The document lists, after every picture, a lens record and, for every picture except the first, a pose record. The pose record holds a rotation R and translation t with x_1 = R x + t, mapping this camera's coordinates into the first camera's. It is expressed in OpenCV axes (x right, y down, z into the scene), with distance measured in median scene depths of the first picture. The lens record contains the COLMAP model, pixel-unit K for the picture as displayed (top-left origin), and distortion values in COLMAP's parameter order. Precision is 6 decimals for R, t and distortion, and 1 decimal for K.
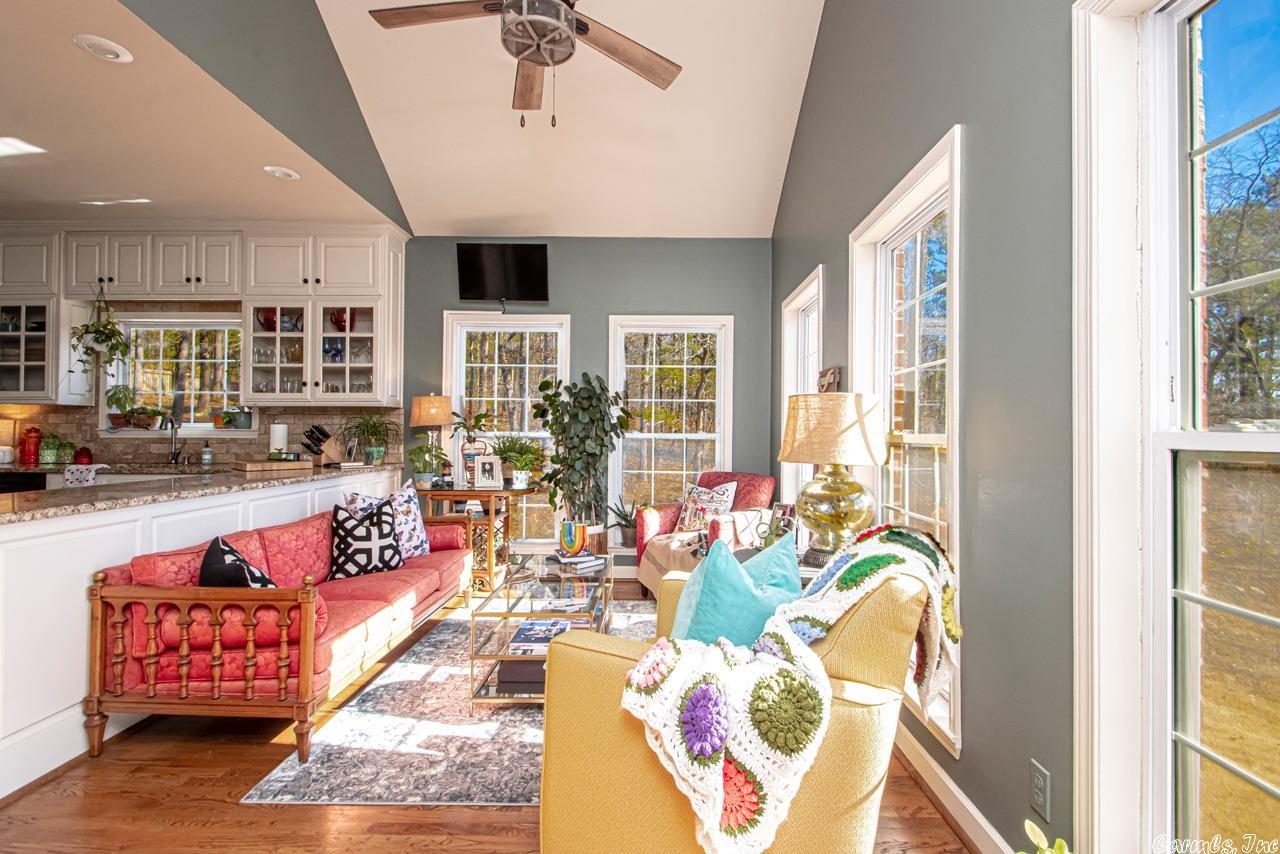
lens RADIAL K [[599.2, 0, 646.5], [0, 599.2, 427.0], [0, 0, 1]] dist [0.016760, -0.016378]
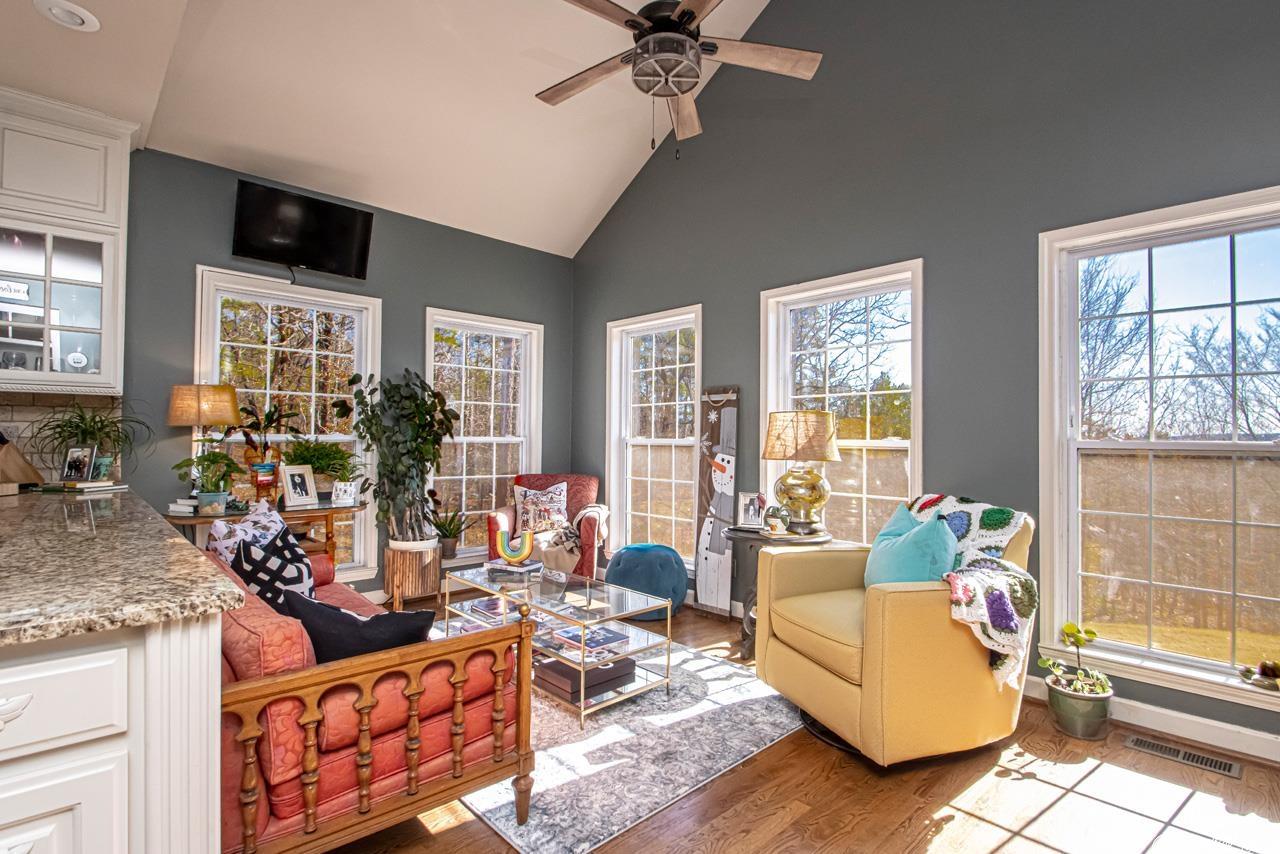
lens RADIAL K [[599.2, 0, 646.5], [0, 599.2, 427.0], [0, 0, 1]] dist [0.016760, -0.016378]
pose [[0.719261, 0.014186, 0.694595, -0.481745], [-0.012225, 0.999895, -0.007761, -0.001614], [-0.694632, -0.002909, 0.719359, 0.121319]]
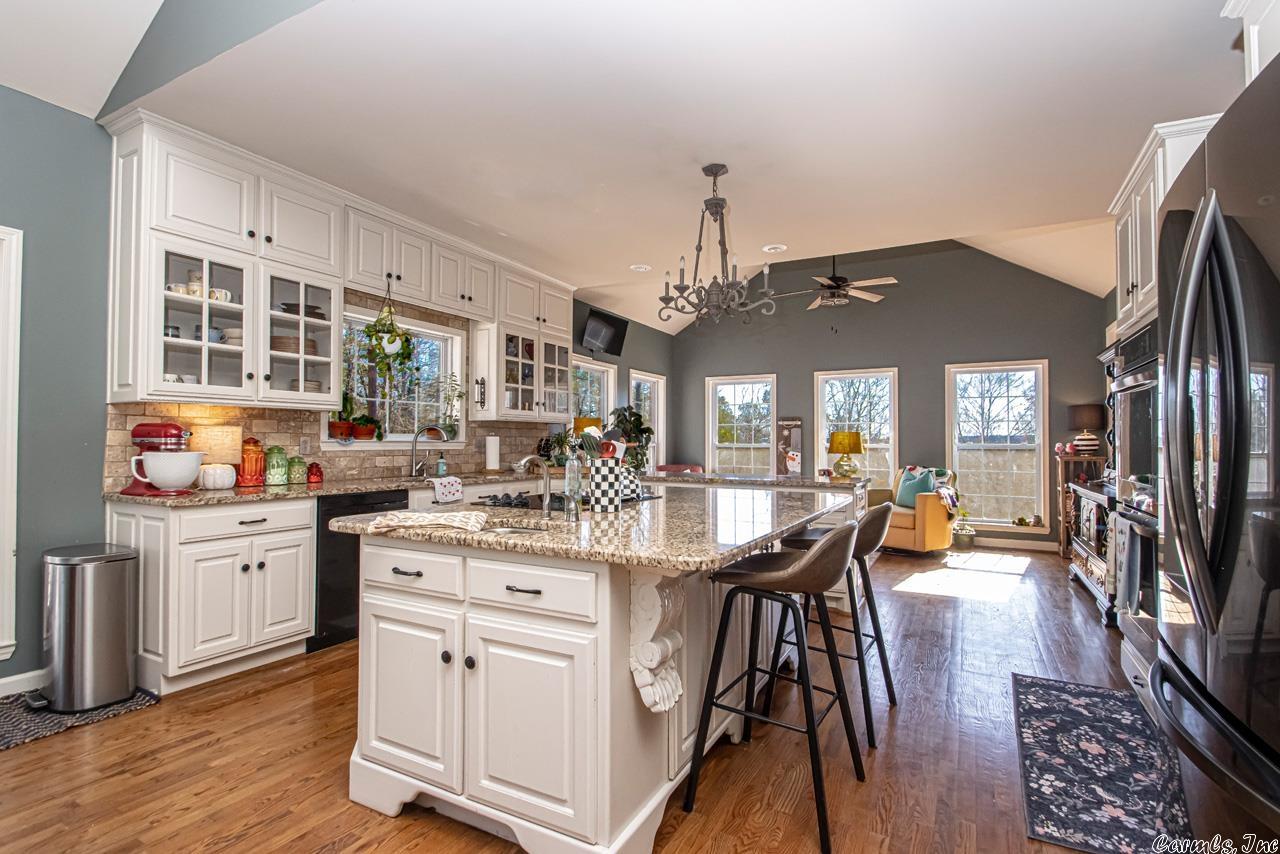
lens RADIAL K [[585.4, 0, 640.0], [0, 585.4, 427.0], [0, 0, 1]] dist [0.000647, -0.003781]
pose [[0.478156, 0.021364, 0.878015, -1.494847], [-0.012330, 0.999769, -0.017612, -0.006610], [-0.878188, -0.002404, 0.478309, 0.248916]]
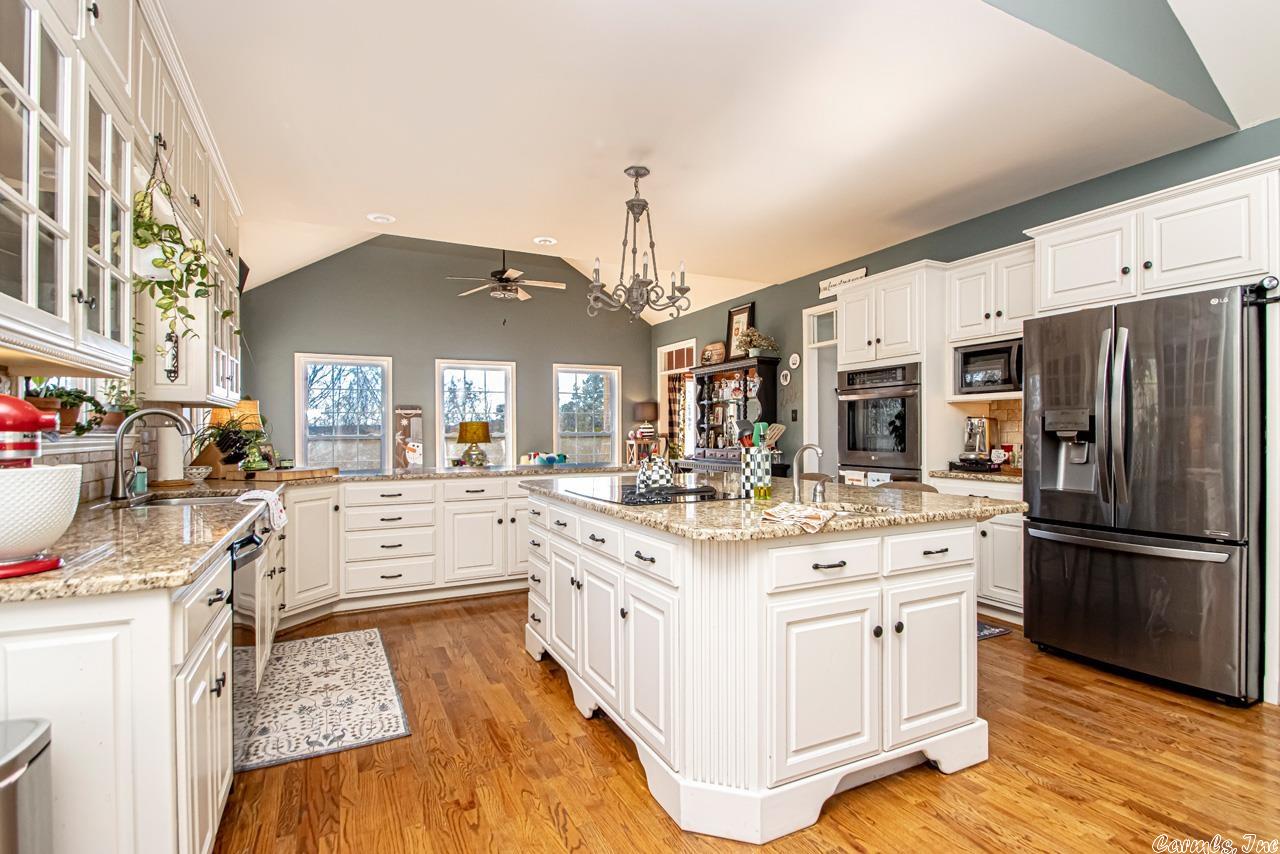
lens RADIAL K [[599.2, 0, 646.5], [0, 599.2, 427.0], [0, 0, 1]] dist [0.016760, -0.016378]
pose [[-0.422430, 0.005493, 0.906379, -1.526253], [-0.005251, 0.999950, -0.008507, -0.001775], [-0.906380, -0.008353, -0.422380, 0.783265]]
